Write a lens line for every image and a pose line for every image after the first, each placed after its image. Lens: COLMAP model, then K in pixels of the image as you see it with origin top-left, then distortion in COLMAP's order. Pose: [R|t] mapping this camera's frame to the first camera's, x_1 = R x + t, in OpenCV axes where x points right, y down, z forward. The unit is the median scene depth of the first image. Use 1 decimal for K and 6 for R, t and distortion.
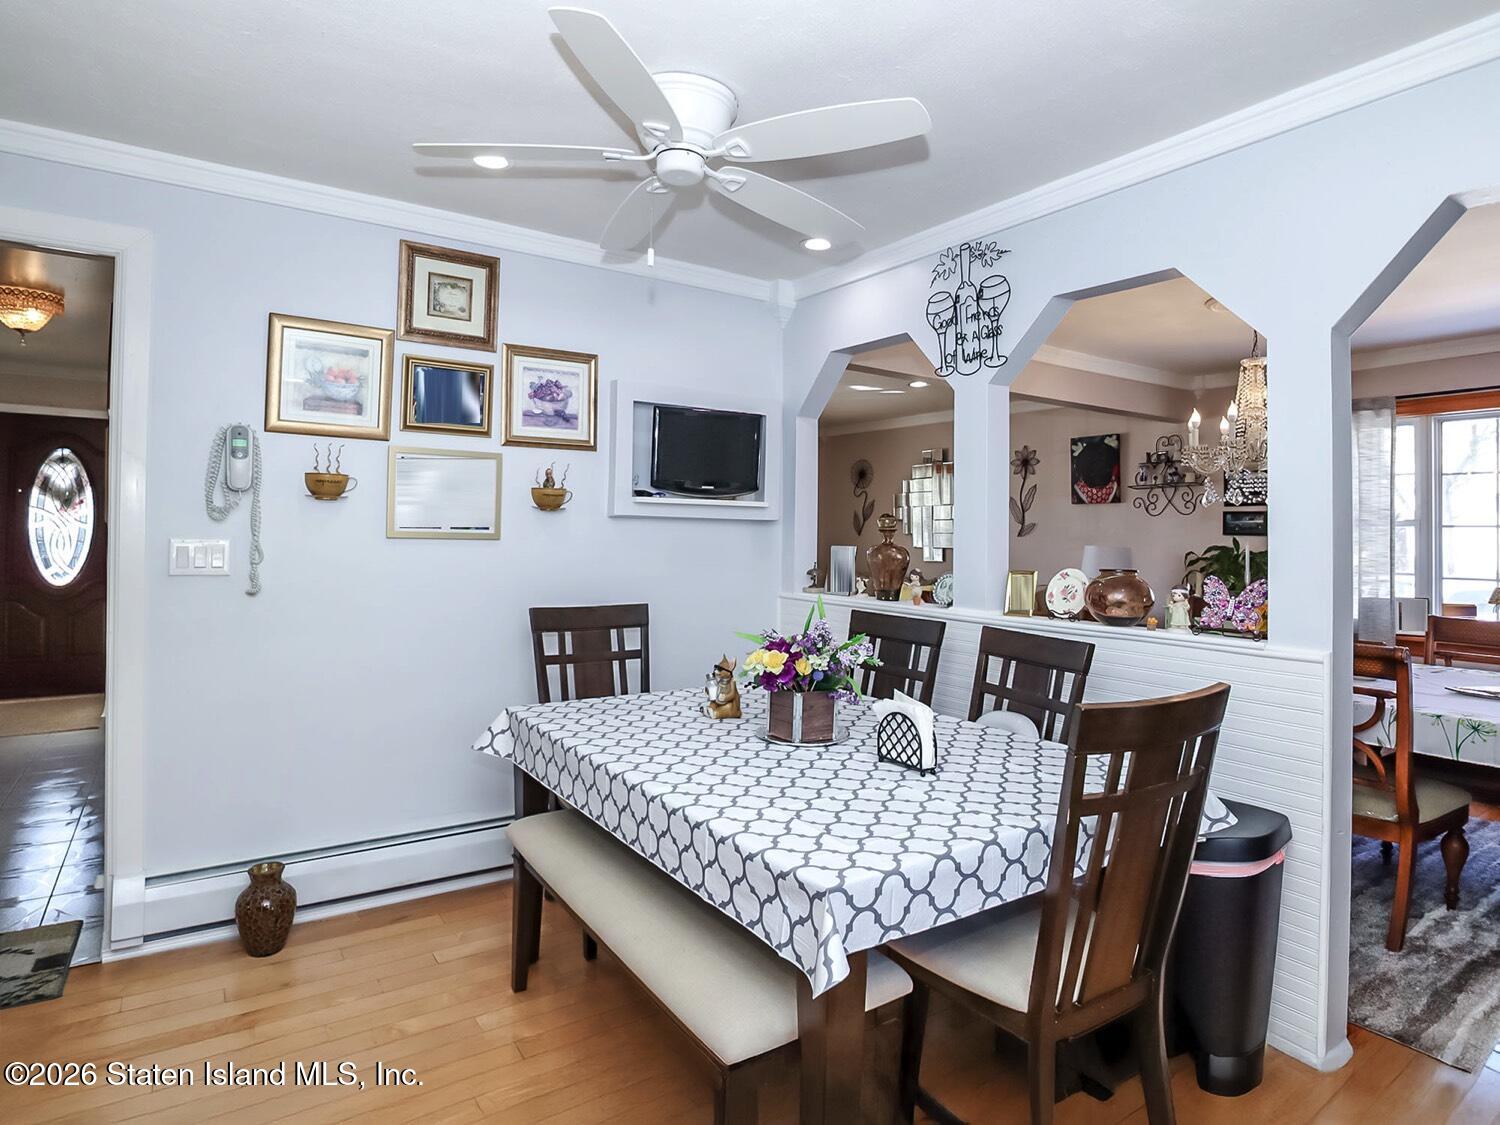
lens RADIAL K [[813.2, 0, 741.8], [0, 813.2, 564.6], [0, 0, 1]] dist [-0.009908, 0.001077]
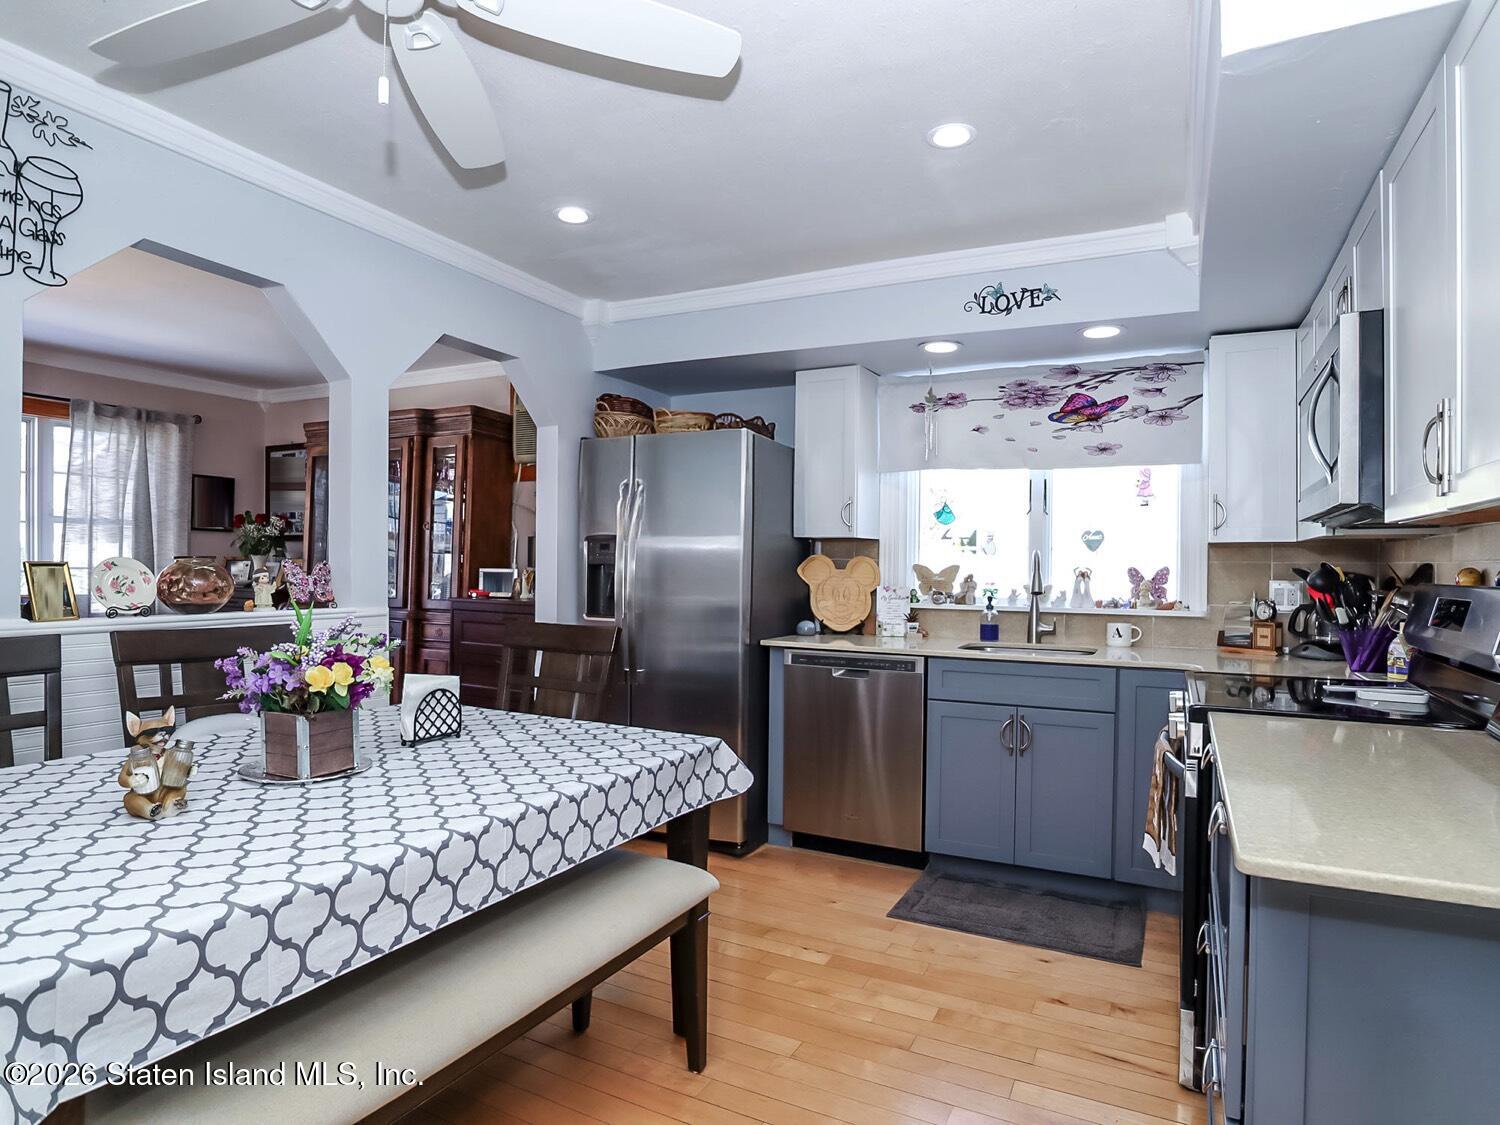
lens RADIAL K [[813.2, 0, 750.7], [0, 813.2, 557.1], [0, 0, 1]] dist [-0.009908, 0.001077]
pose [[-0.524448, 0.012635, 0.851349, -0.914037], [0.005415, 0.999919, -0.011504, 0.023222], [-0.851425, -0.001423, -0.524474, 1.191420]]
